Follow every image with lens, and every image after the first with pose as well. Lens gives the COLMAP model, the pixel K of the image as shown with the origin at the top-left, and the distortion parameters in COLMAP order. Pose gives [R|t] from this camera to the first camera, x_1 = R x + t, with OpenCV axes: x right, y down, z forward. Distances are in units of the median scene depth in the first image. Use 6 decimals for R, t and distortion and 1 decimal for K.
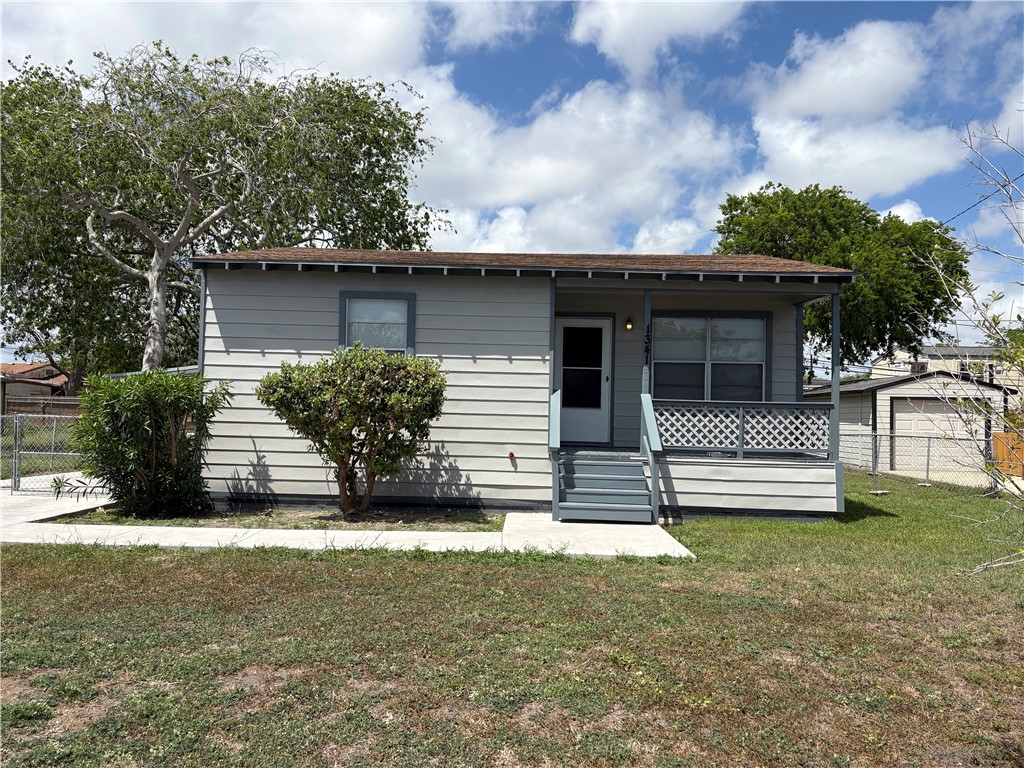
lens RADIAL K [[767.6, 0, 487.6], [0, 767.6, 391.5], [0, 0, 1]] dist [0.044423, -0.039345]
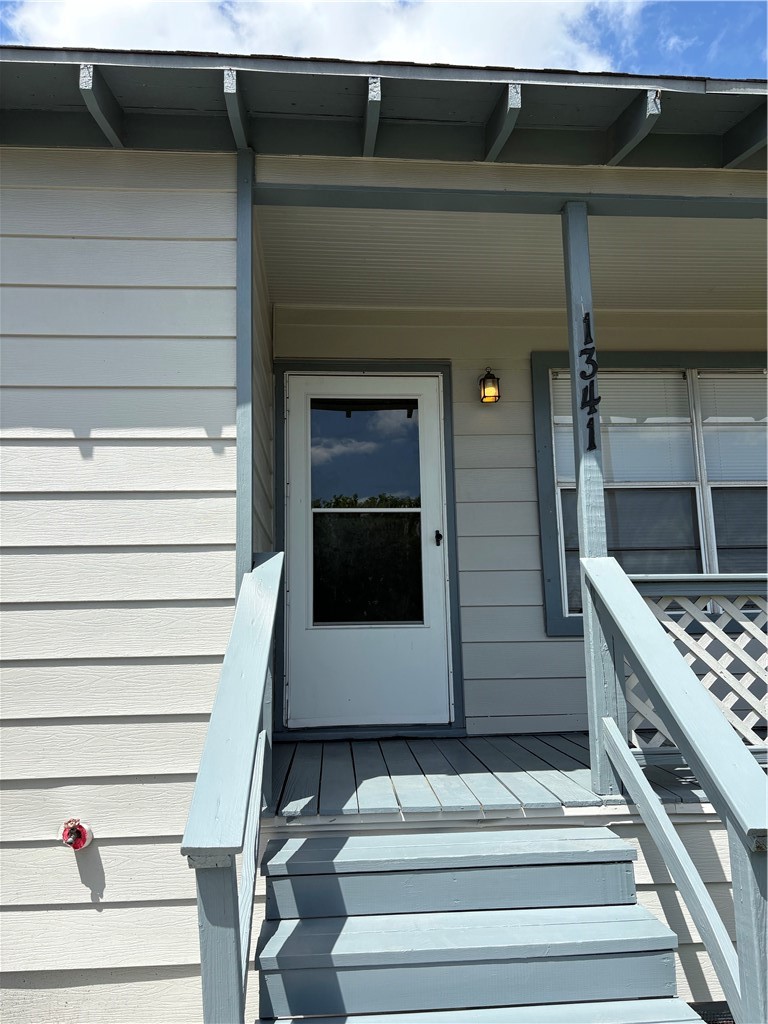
lens RADIAL K [[767.6, 0, 382.8], [0, 767.6, 511.1], [0, 0, 1]] dist [0.044423, -0.039345]
pose [[0.990907, -0.022153, 0.132712, 0.094542], [0.040528, 0.989686, -0.137403, 0.021369], [-0.128299, 0.141532, 0.981584, 0.736515]]
